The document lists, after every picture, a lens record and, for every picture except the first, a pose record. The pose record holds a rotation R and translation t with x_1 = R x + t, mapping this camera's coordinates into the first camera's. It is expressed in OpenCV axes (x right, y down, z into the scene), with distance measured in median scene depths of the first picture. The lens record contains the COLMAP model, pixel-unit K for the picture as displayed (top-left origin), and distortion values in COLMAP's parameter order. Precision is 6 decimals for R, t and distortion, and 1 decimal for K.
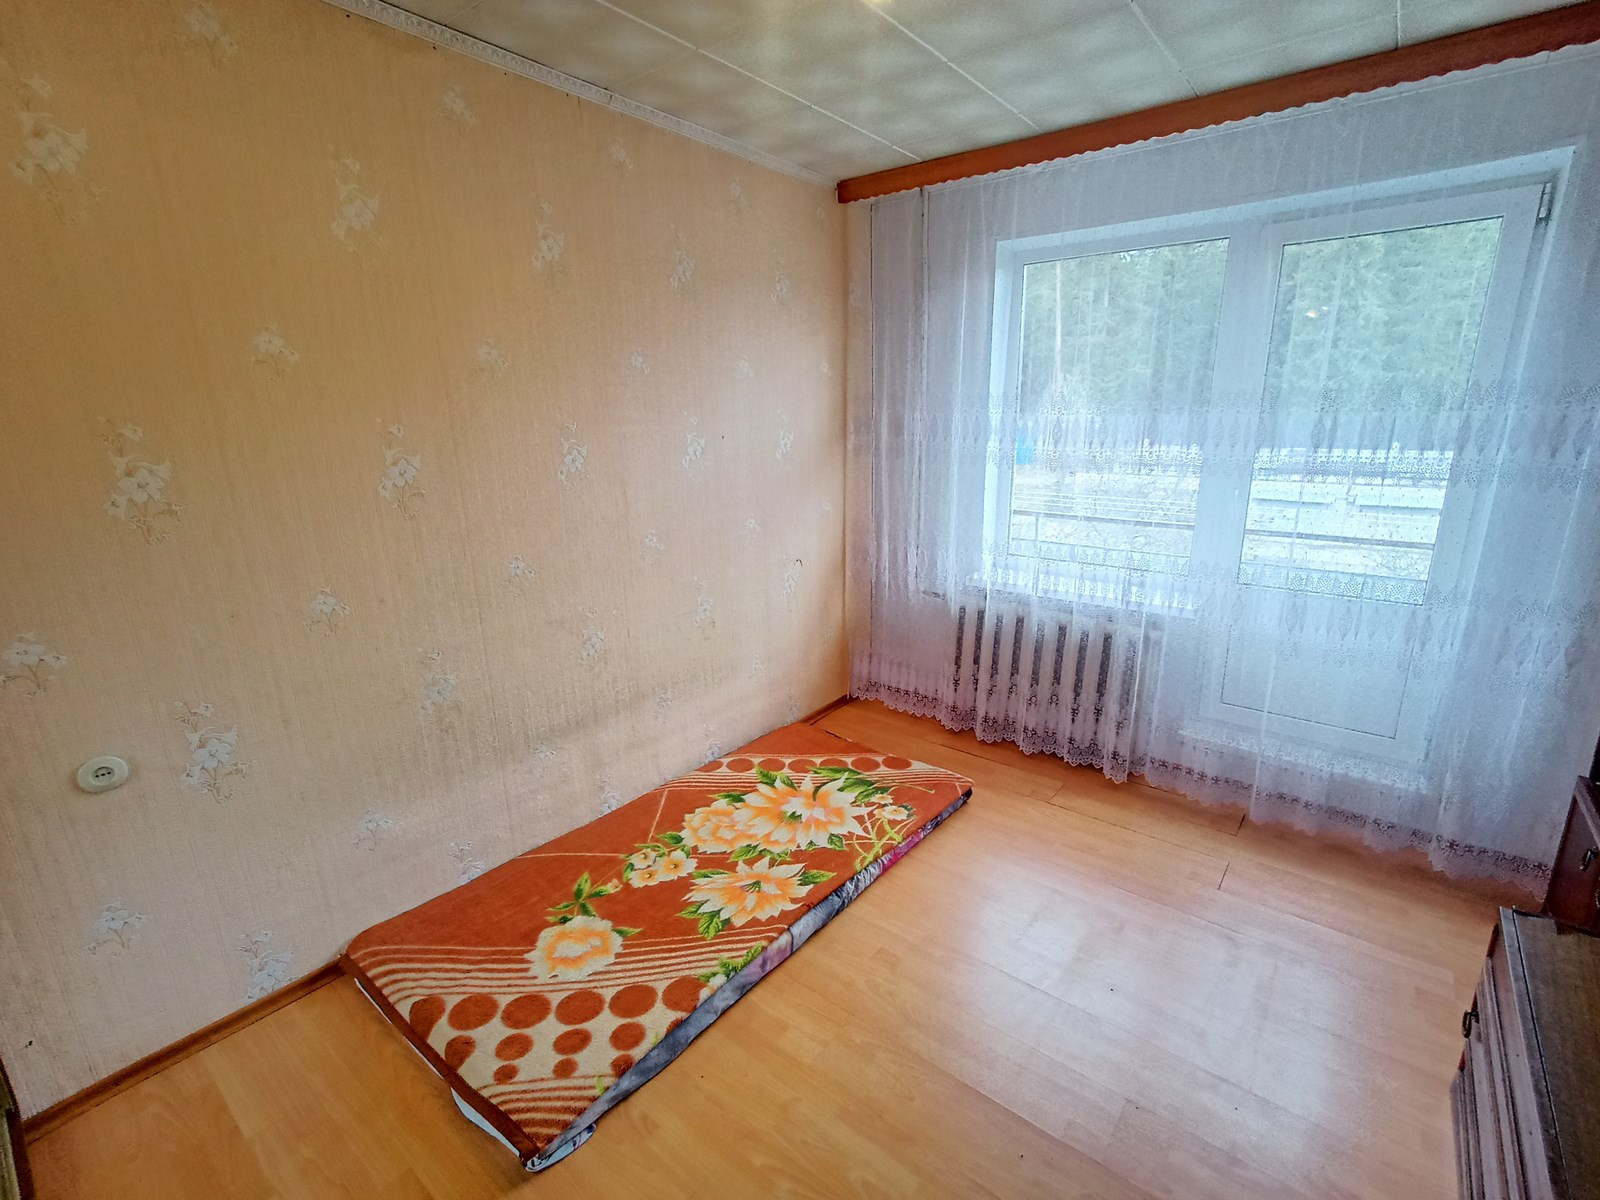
lens RADIAL K [[726.8, 0, 798.9], [0, 726.8, 600.3], [0, 0, 1]] dist [0.001875, -0.000847]
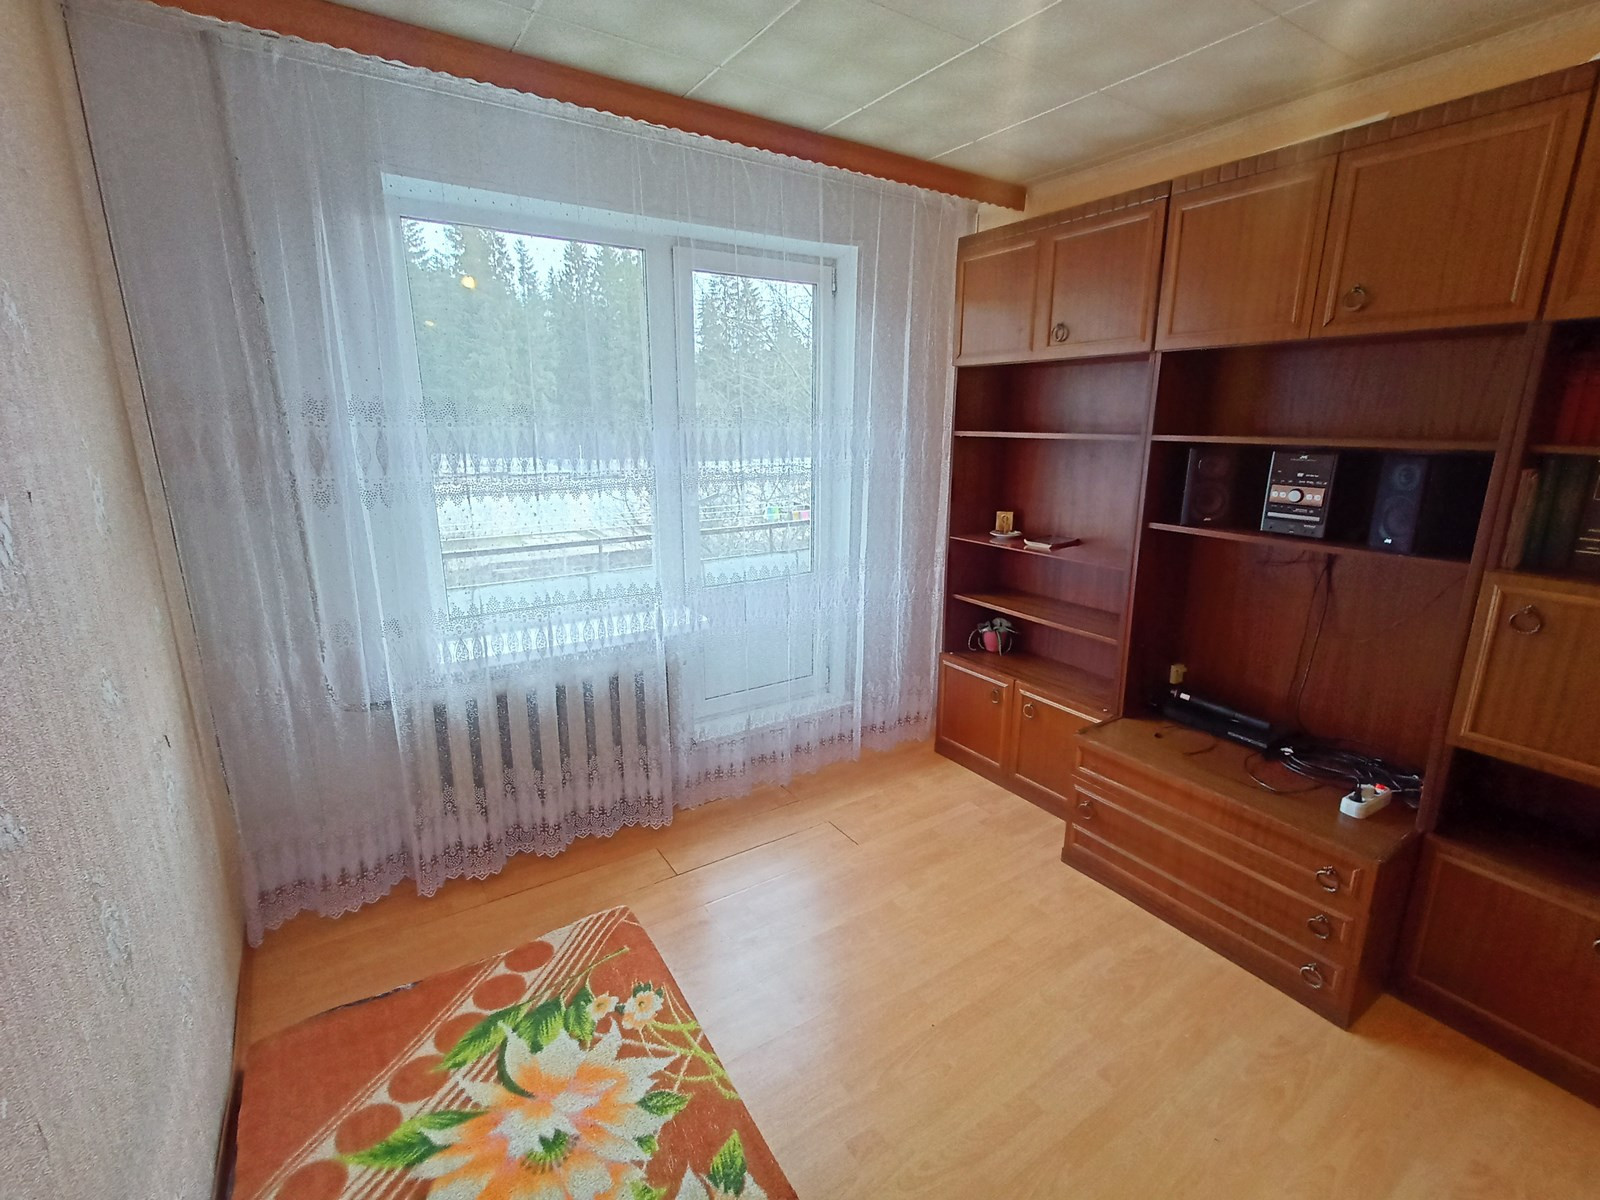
lens RADIAL K [[726.8, 0, 801.9], [0, 726.8, 600.5], [0, 0, 1]] dist [0.001875, -0.000847]
pose [[0.309185, -0.212822, 0.926883, -0.346568], [0.244469, 0.959671, 0.138802, -0.121708], [-0.919043, 0.183679, 0.348744, 0.512542]]
